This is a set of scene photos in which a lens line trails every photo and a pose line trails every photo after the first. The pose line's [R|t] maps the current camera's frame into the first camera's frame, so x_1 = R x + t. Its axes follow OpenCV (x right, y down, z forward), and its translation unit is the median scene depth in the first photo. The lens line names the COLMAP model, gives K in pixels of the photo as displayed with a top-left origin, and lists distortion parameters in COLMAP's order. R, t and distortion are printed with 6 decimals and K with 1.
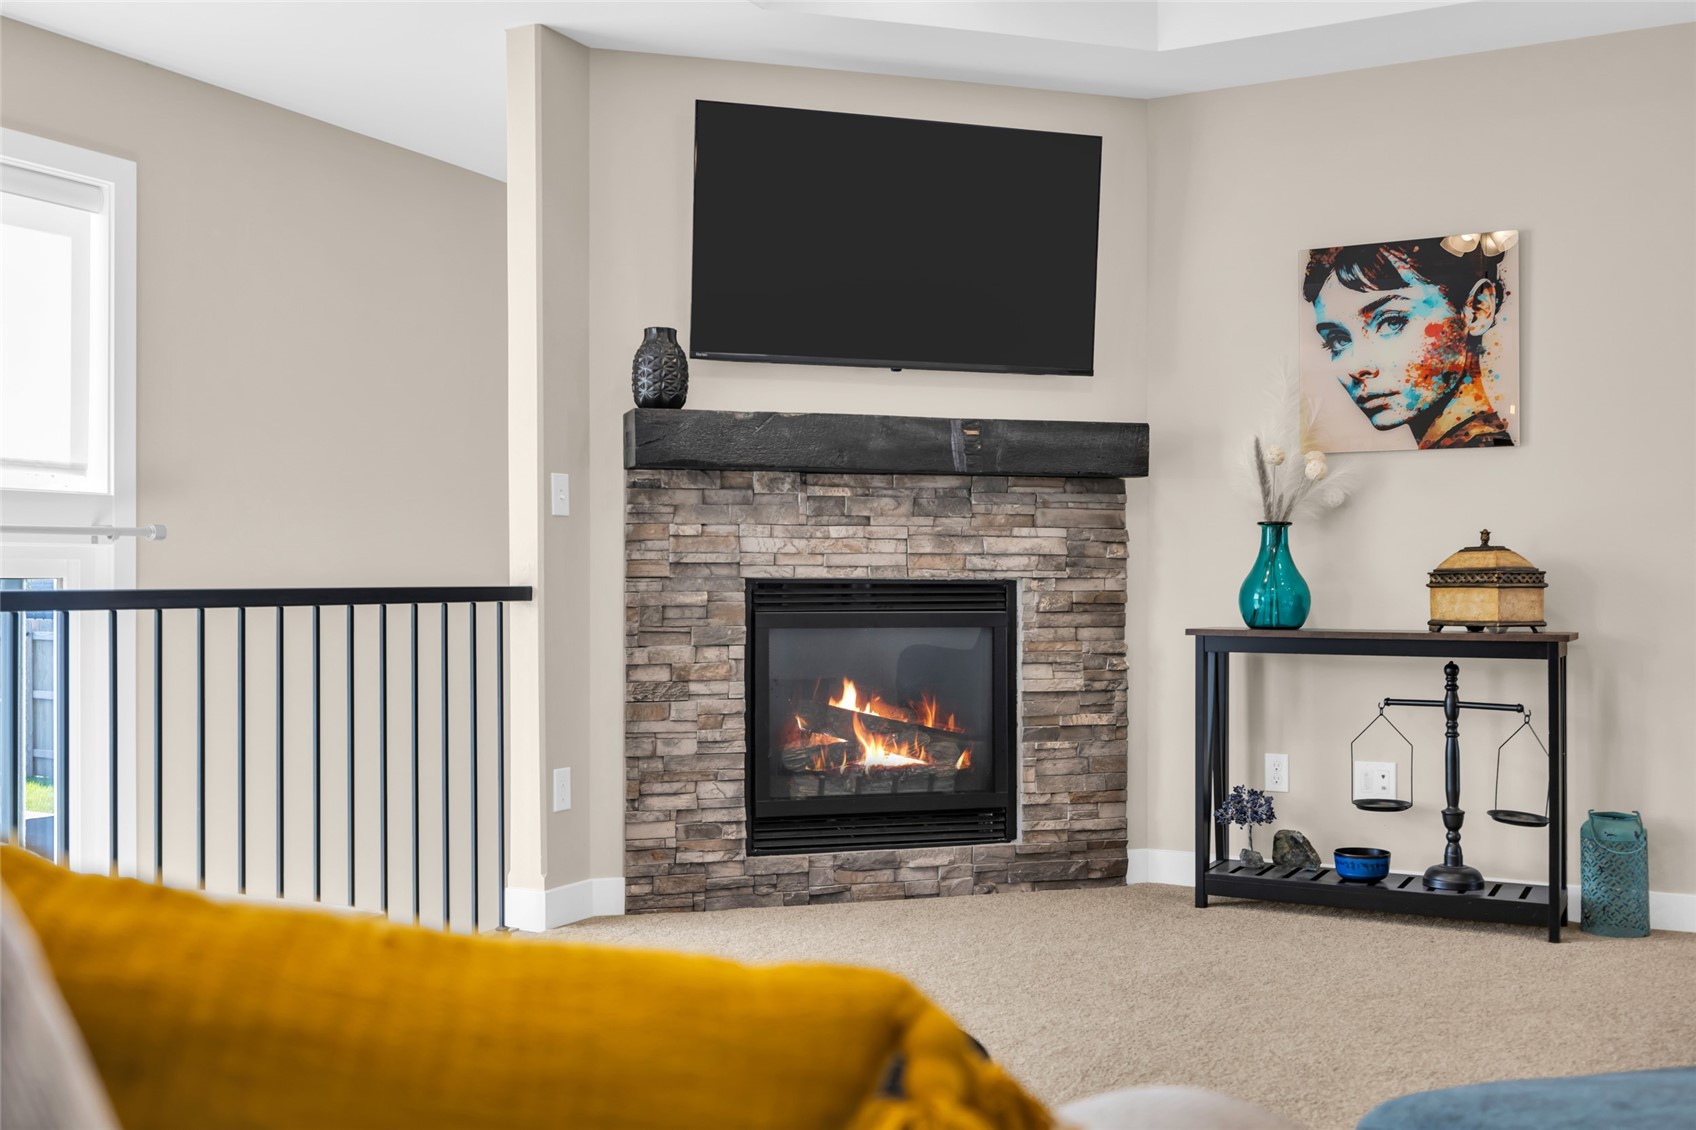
lens RADIAL K [[1628.4, 0, 837.4], [0, 1628.4, 555.6], [0, 0, 1]] dist [-0.001348, 0.000000]
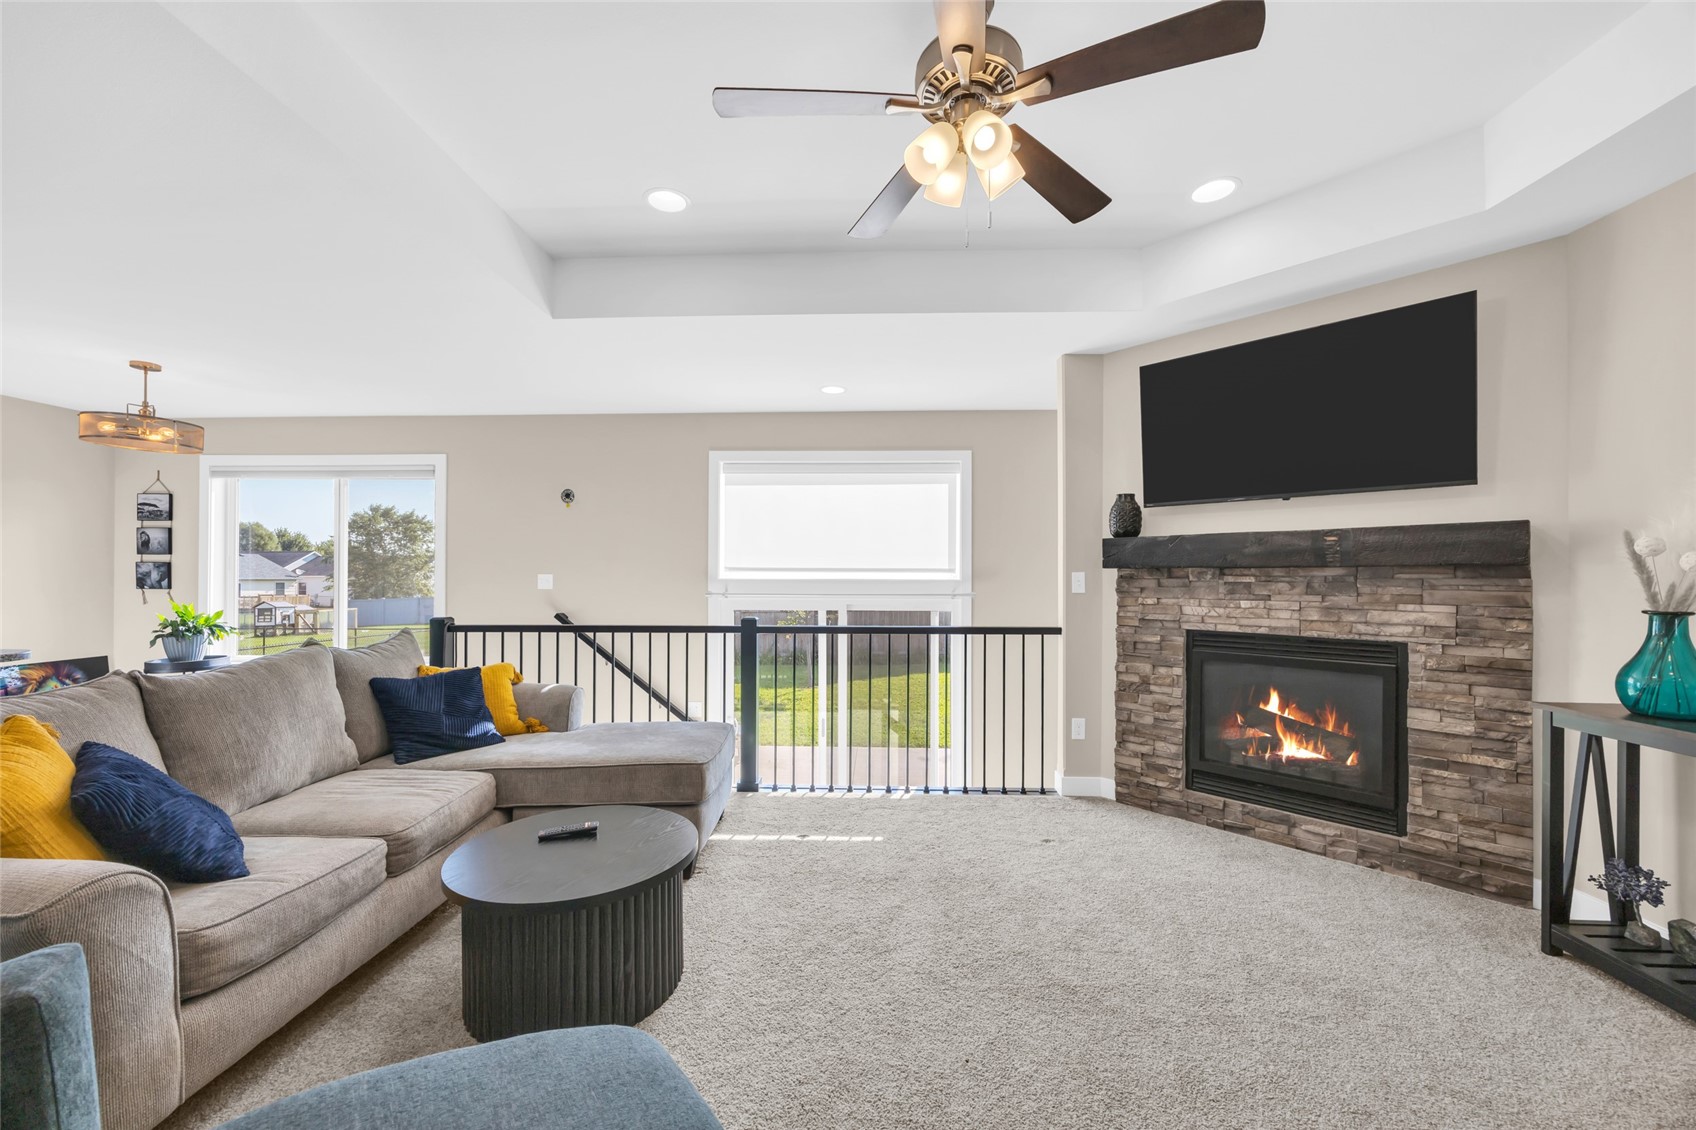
lens RADIAL K [[651.8, 0, 853.9], [0, 651.8, 571.2], [0, 0, 1]] dist [-0.000645, -0.000559]
pose [[0.440950, -0.007405, -0.897501, 0.414253], [0.009026, 0.999952, -0.003815, -0.049000], [0.897486, -0.006419, 0.440996, 0.375443]]
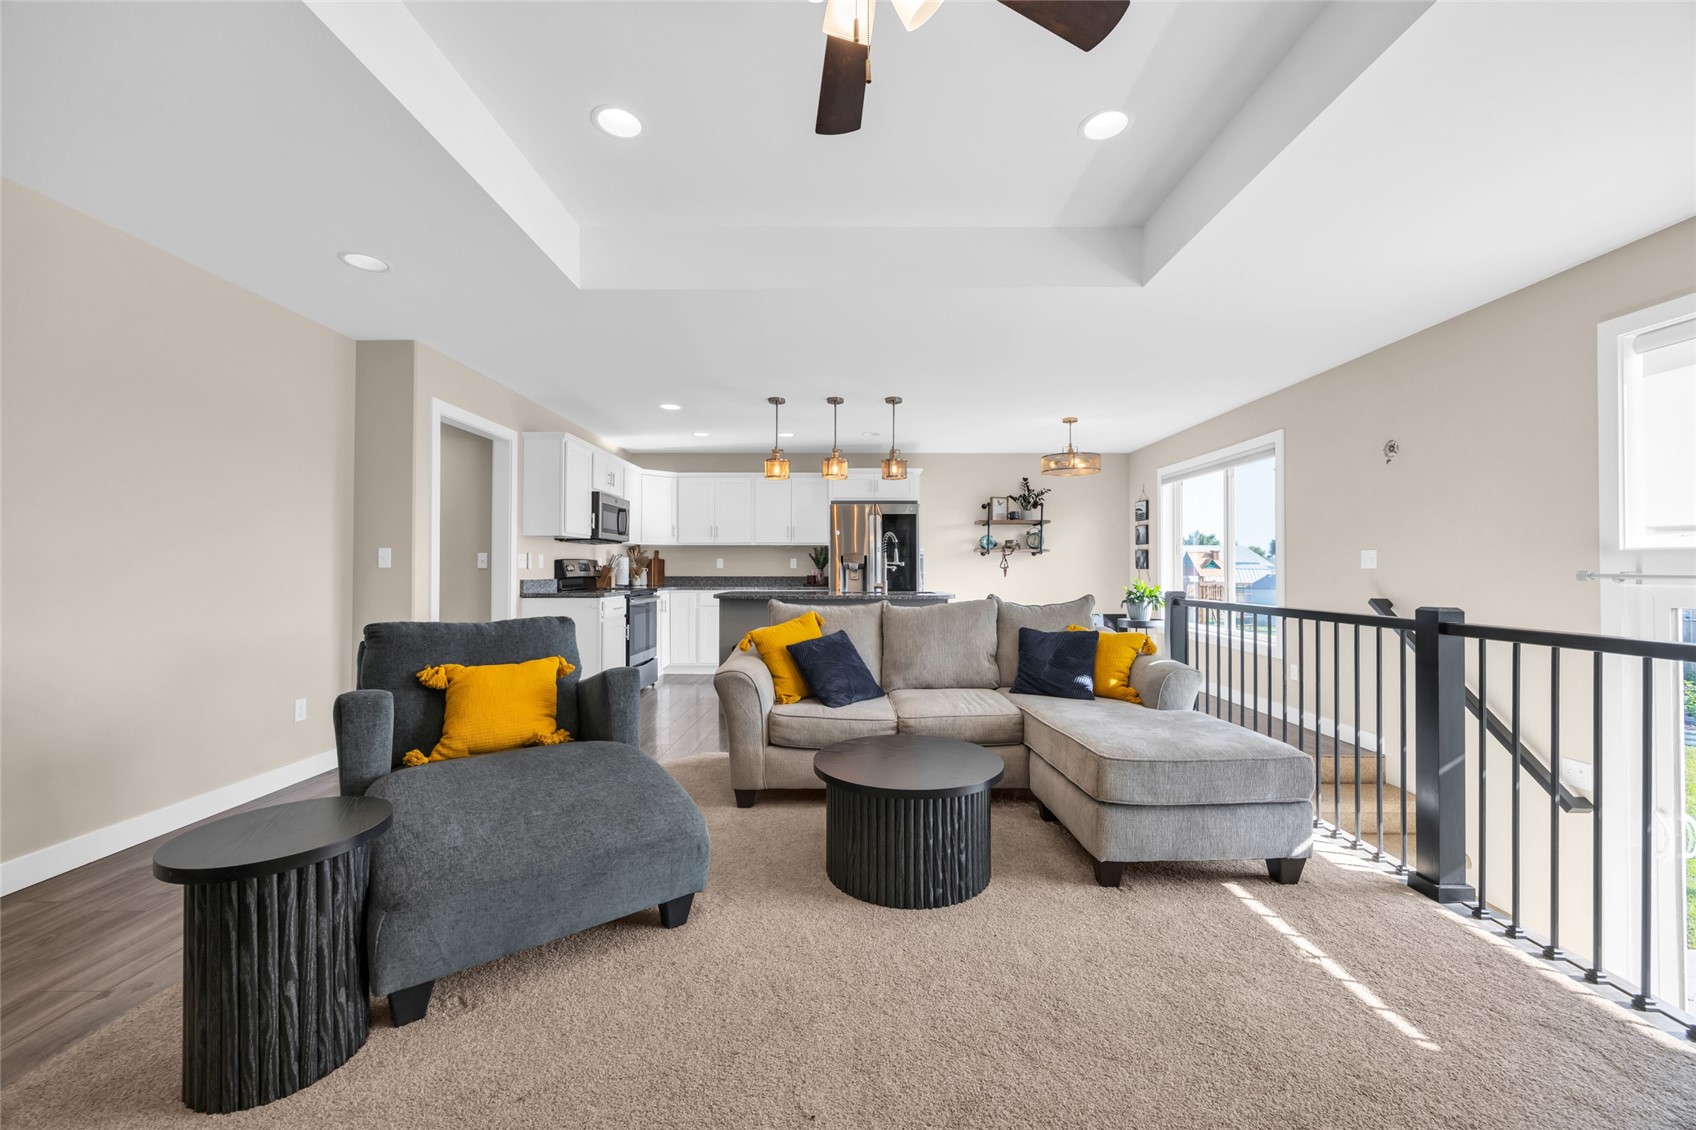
lens RADIAL K [[651.8, 0, 848.6], [0, 651.8, 561.4], [0, 0, 1]] dist [-0.000645, -0.000559]
pose [[-0.880267, -0.005334, -0.474449, 0.254404], [0.005534, 0.999753, -0.021506, -0.022983], [0.474447, -0.021556, -0.880020, 0.825062]]
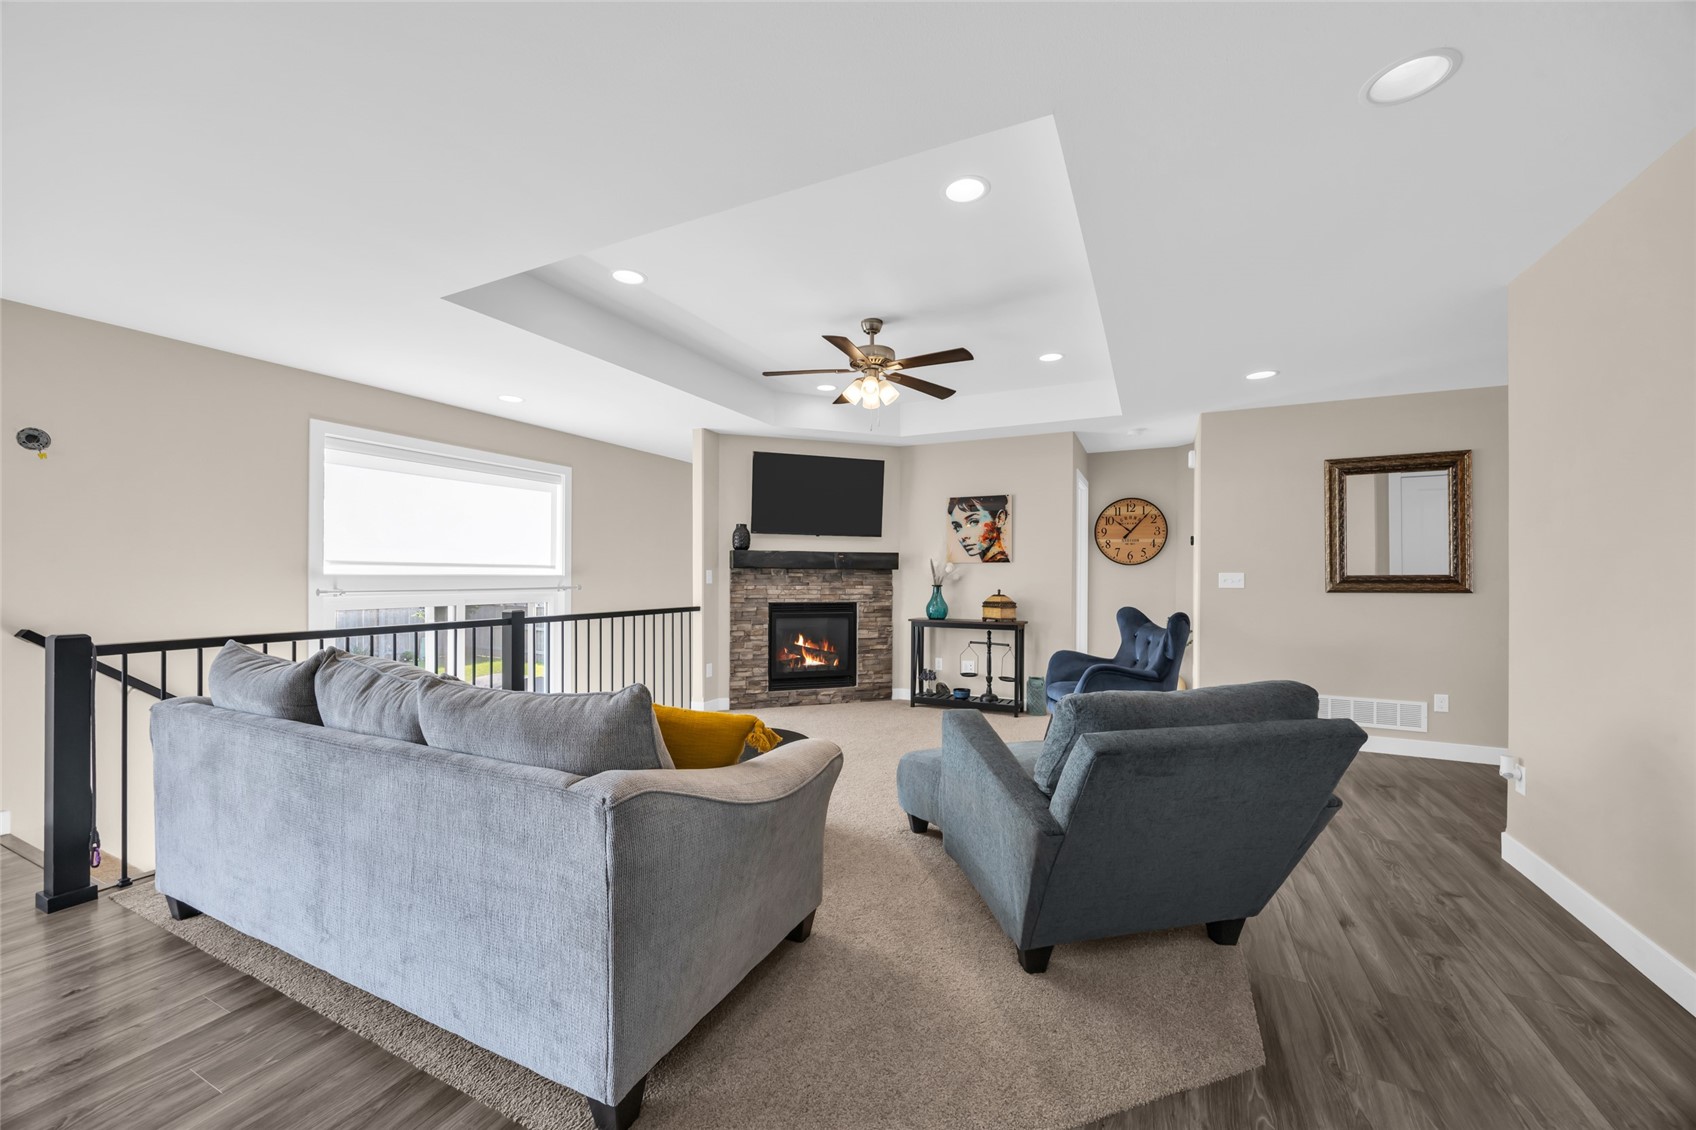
lens RADIAL K [[651.8, 0, 848.1], [0, 651.8, 570.5], [0, 0, 1]] dist [-0.000645, -0.000559]
pose [[0.999171, 0.004760, 0.040433, 0.045356], [-0.004981, 0.999973, 0.005367, -0.055727], [-0.040406, -0.005564, 0.999168, -0.260637]]
